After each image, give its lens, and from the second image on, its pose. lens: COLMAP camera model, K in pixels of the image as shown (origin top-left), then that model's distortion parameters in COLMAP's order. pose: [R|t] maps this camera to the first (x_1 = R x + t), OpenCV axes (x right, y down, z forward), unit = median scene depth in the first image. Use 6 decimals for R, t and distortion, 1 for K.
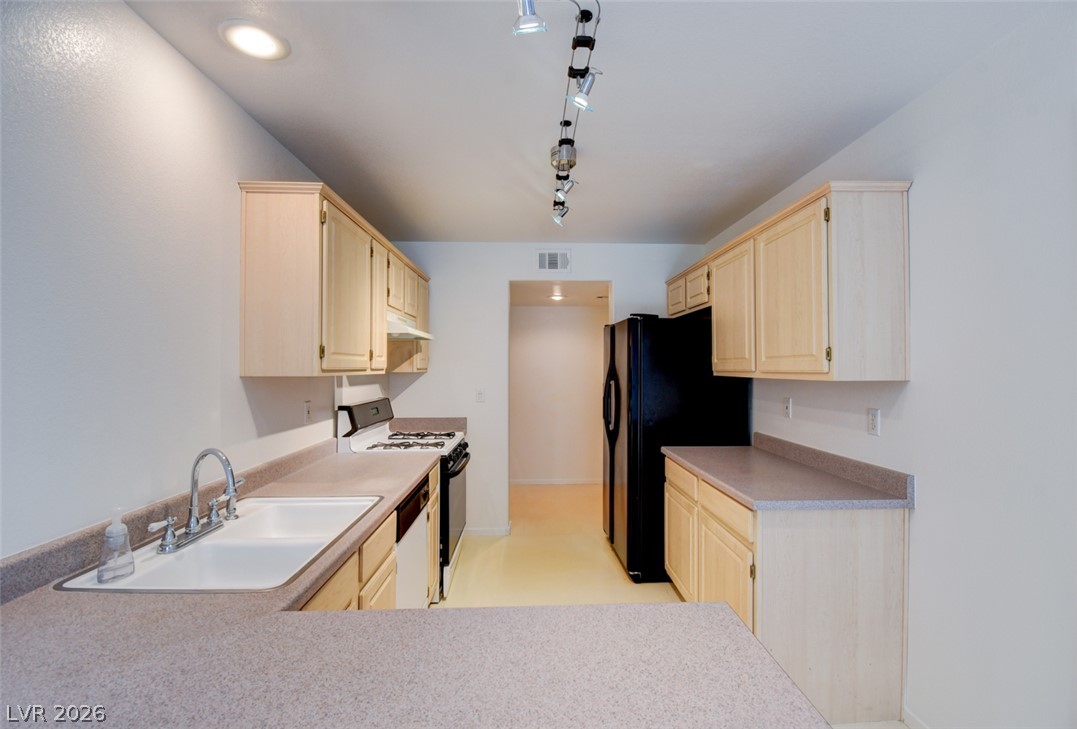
lens RADIAL K [[477.0, 0, 553.1], [0, 477.0, 362.6], [0, 0, 1]] dist [0.003098, -0.004565]
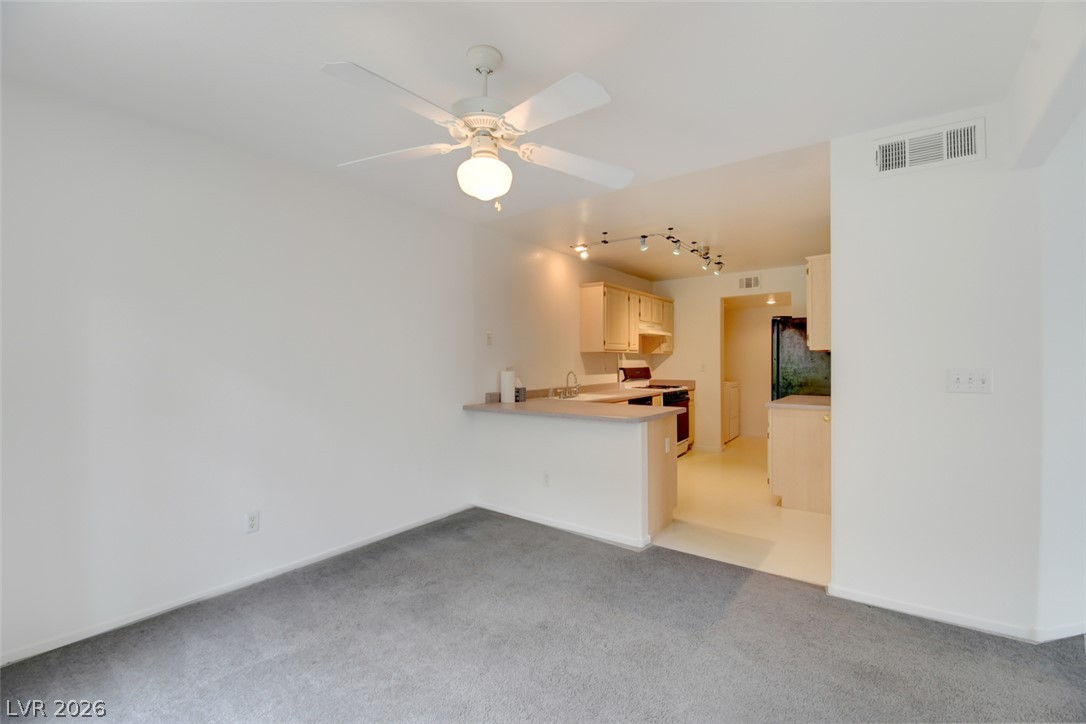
lens RADIAL K [[480.5, 0, 554.4], [0, 480.5, 360.2], [0, 0, 1]] dist [0.004251, -0.008862]
pose [[0.784787, -0.002558, -0.619760, 0.690425], [0.008111, 0.999948, 0.006143, 0.040168], [0.619712, -0.009848, 0.784768, -0.928006]]
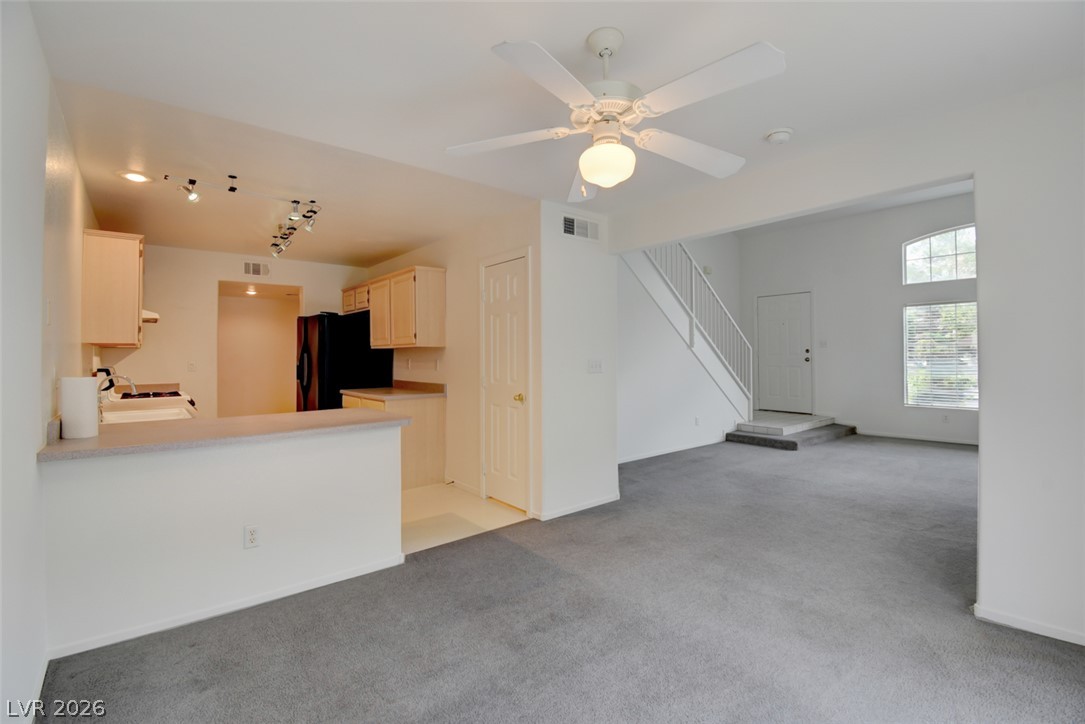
lens RADIAL K [[480.0, 0, 548.5], [0, 480.0, 350.4], [0, 0, 1]] dist [0.004251, -0.008862]
pose [[0.795458, 0.000009, 0.606008, -0.248481], [0.000720, 0.999999, -0.000959, 0.039742], [-0.606008, 0.001199, 0.795458, -0.922366]]
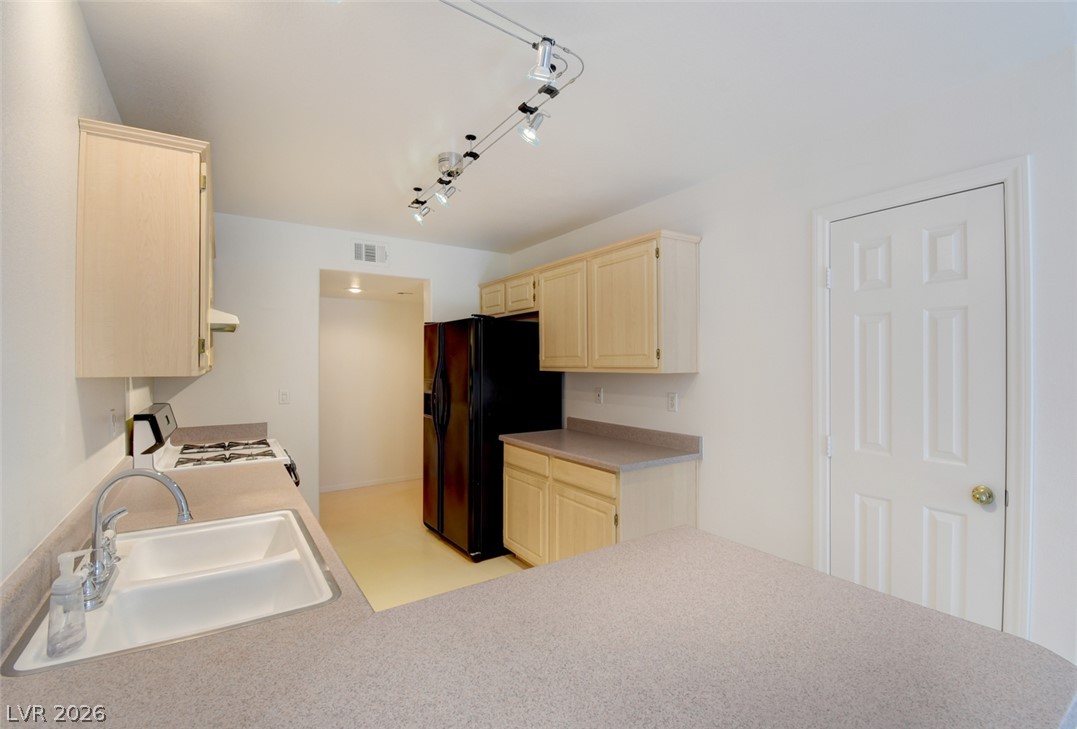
lens RADIAL K [[477.0, 0, 548.5], [0, 477.0, 362.6], [0, 0, 1]] dist [0.003098, -0.004565]
pose [[0.853241, -0.001344, 0.521516, -0.280992], [-0.002893, 0.999969, 0.007310, -0.001643], [-0.521510, -0.007746, 0.853210, -0.009509]]
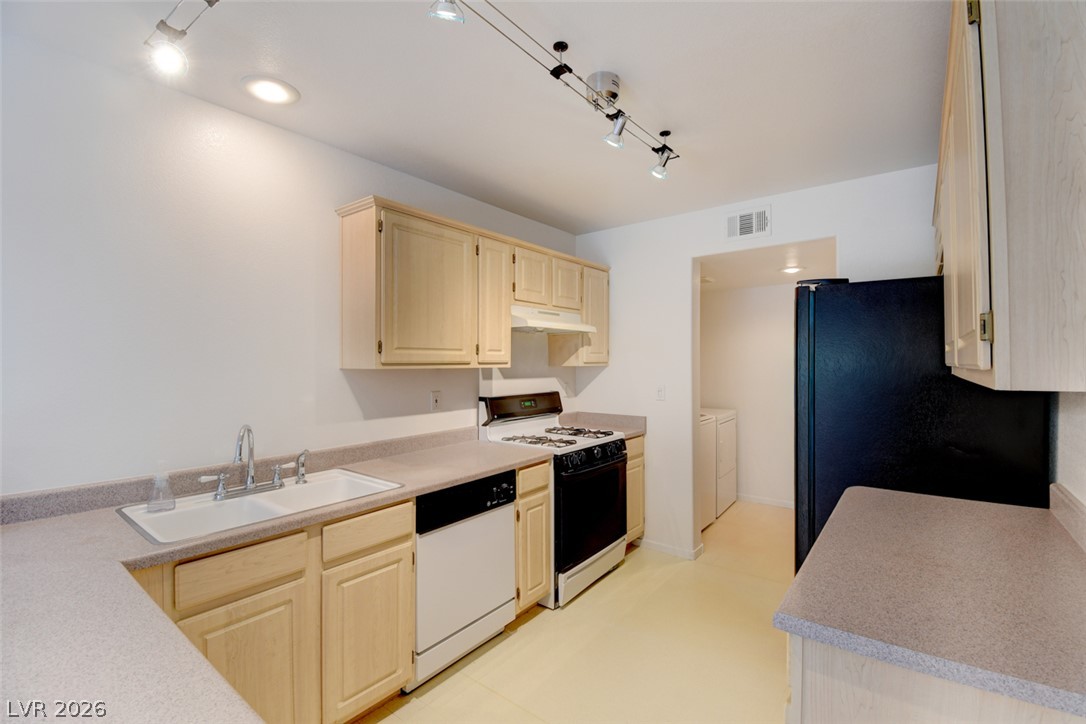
lens RADIAL K [[480.5, 0, 554.8], [0, 480.5, 359.1], [0, 0, 1]] dist [0.004251, -0.008862]
pose [[0.766211, -0.004076, -0.642576, 0.380463], [0.008363, 0.999958, 0.003629, 0.003019], [0.642535, -0.008154, 0.766213, 0.280902]]
